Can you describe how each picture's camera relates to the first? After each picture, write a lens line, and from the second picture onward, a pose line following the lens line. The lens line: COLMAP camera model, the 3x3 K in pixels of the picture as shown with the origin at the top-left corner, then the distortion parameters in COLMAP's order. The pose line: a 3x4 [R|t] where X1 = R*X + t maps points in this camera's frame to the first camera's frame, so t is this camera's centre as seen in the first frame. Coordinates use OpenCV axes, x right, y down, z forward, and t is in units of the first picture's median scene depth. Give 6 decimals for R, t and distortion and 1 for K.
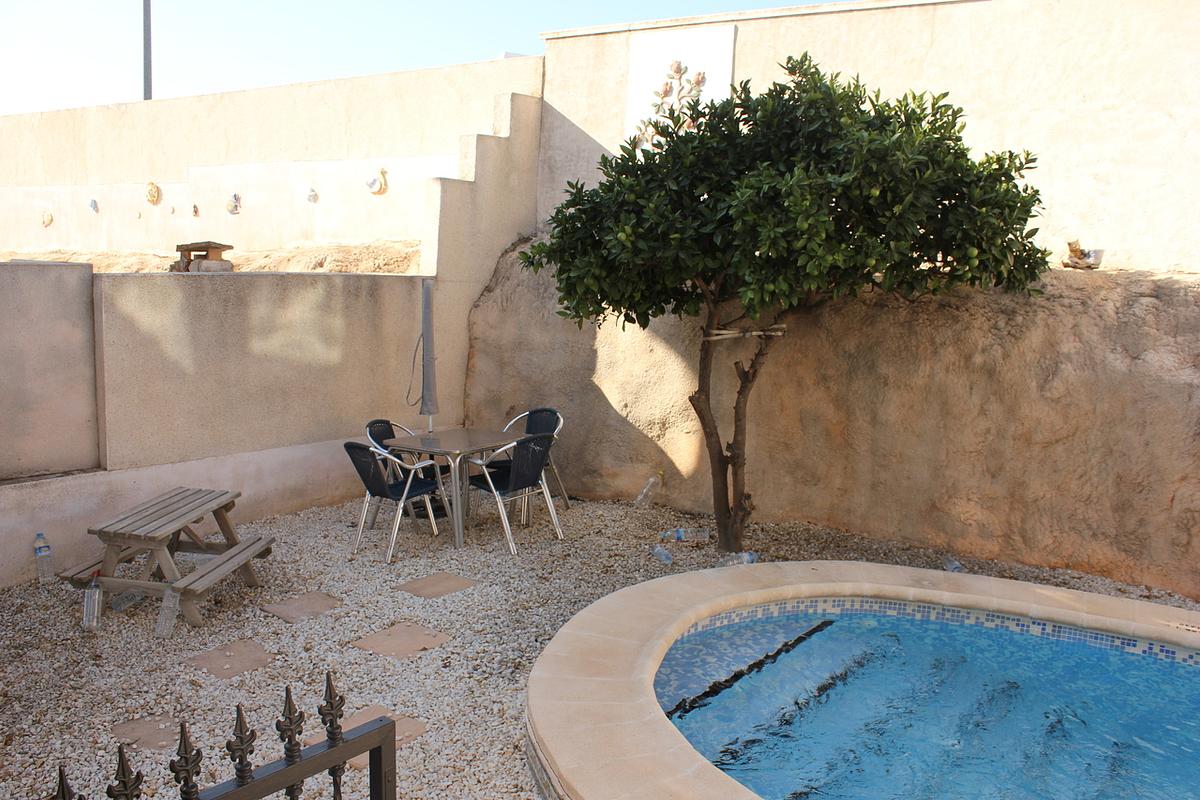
lens RADIAL K [[1009.5, 0, 601.0], [0, 1009.5, 396.3], [0, 0, 1]] dist [-0.167939, 0.153886]
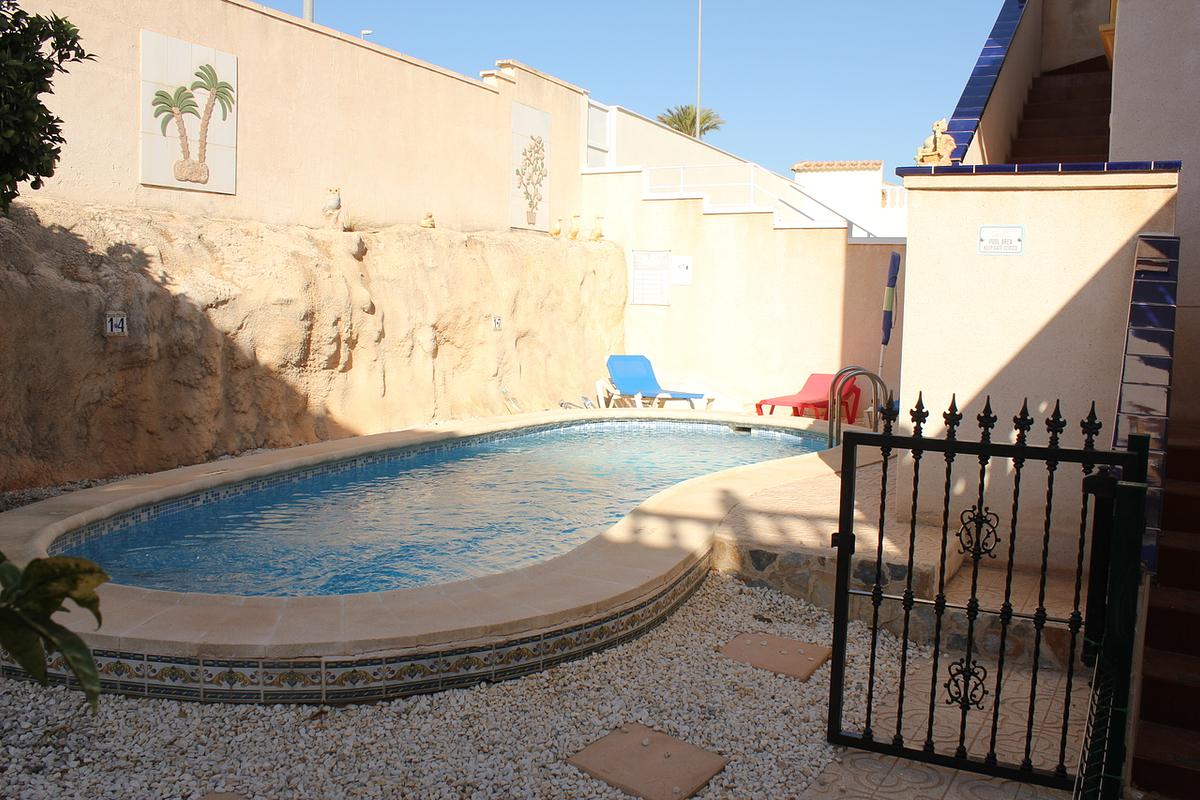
lens RADIAL K [[1009.5, 0, 601.0], [0, 1009.5, 396.3], [0, 0, 1]] dist [-0.167939, 0.153886]
pose [[-0.172600, -0.149483, 0.973583, -0.588999], [0.114916, 0.978612, 0.170628, -0.016798], [-0.978266, 0.141331, -0.151730, 0.561101]]
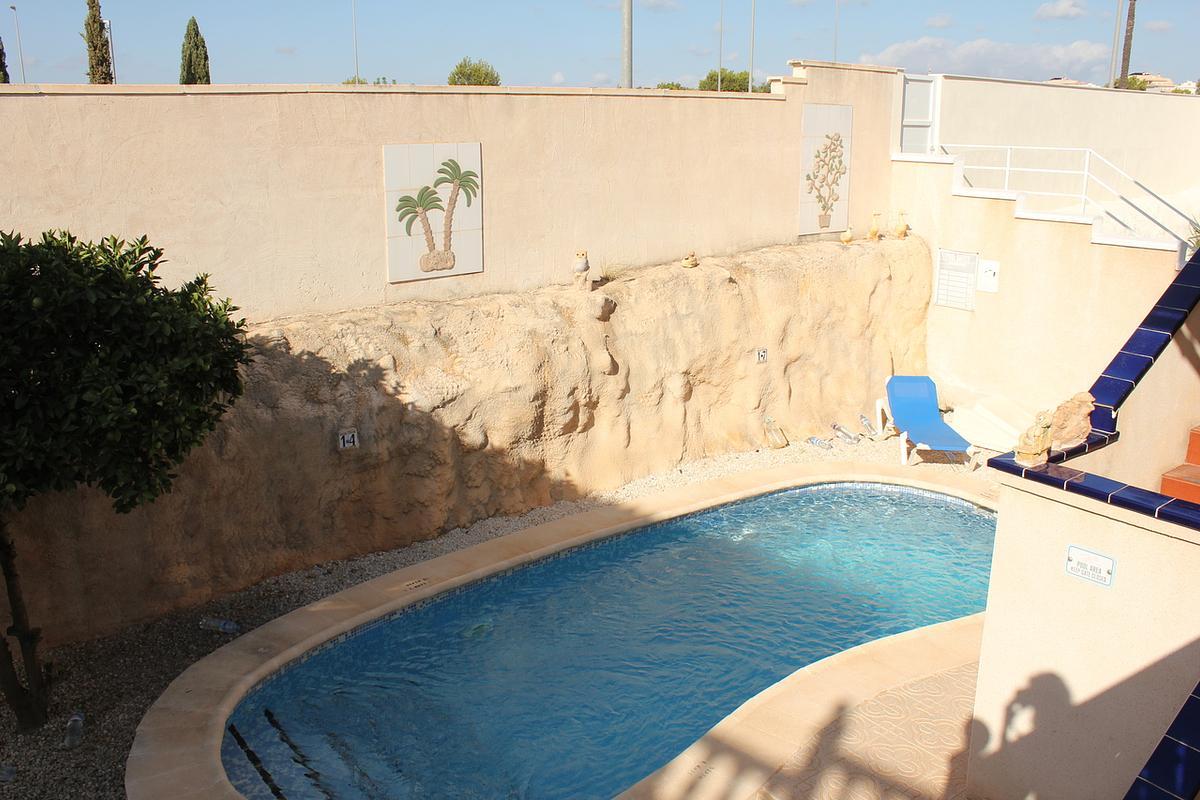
lens RADIAL K [[1009.5, 0, 601.0], [0, 1009.5, 396.3], [0, 0, 1]] dist [-0.167939, 0.153886]
pose [[0.237825, -0.302193, 0.923102, -0.533994], [0.155048, 0.949995, 0.271051, -0.333188], [-0.958853, 0.078662, 0.272787, 0.230060]]
